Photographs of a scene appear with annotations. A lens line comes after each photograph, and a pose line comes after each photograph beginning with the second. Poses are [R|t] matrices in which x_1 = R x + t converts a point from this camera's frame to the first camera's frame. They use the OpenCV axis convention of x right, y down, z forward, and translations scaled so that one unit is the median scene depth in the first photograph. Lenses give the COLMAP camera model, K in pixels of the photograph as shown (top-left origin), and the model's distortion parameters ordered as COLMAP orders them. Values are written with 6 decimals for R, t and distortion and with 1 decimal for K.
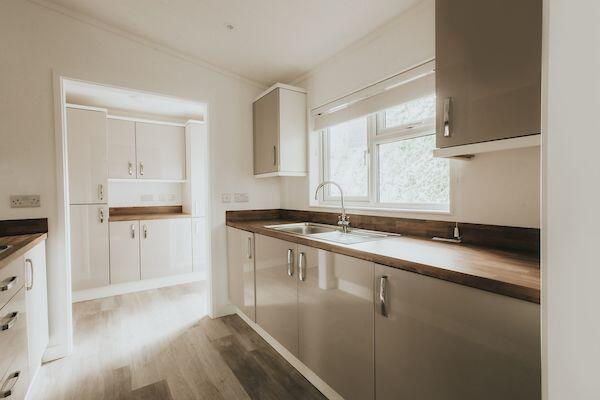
lens RADIAL K [[283.1, 0, 298.4], [0, 283.1, 196.3], [0, 0, 1]] dist [0.000071, 0.002951]
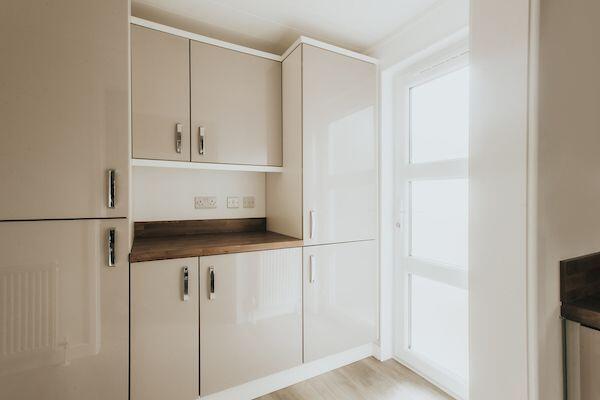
lens RADIAL K [[283.1, 0, 301.9], [0, 283.1, 196.8], [0, 0, 1]] dist [0.000071, 0.002951]
pose [[0.997262, 0.006226, -0.073691, -0.466721], [-0.006834, 0.999945, -0.007998, -0.002878], [0.073637, 0.008479, 0.997249, 0.724304]]
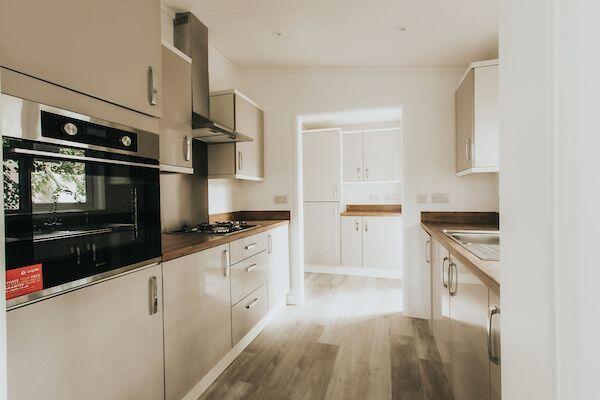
lens RADIAL K [[283.1, 0, 293.7], [0, 283.1, 195.8], [0, 0, 1]] dist [0.000071, 0.002951]
pose [[0.620549, 0.002030, -0.784165, 0.233617], [0.000712, 0.999995, 0.003152, -0.005431], [0.784168, -0.002514, 0.620544, 0.052791]]
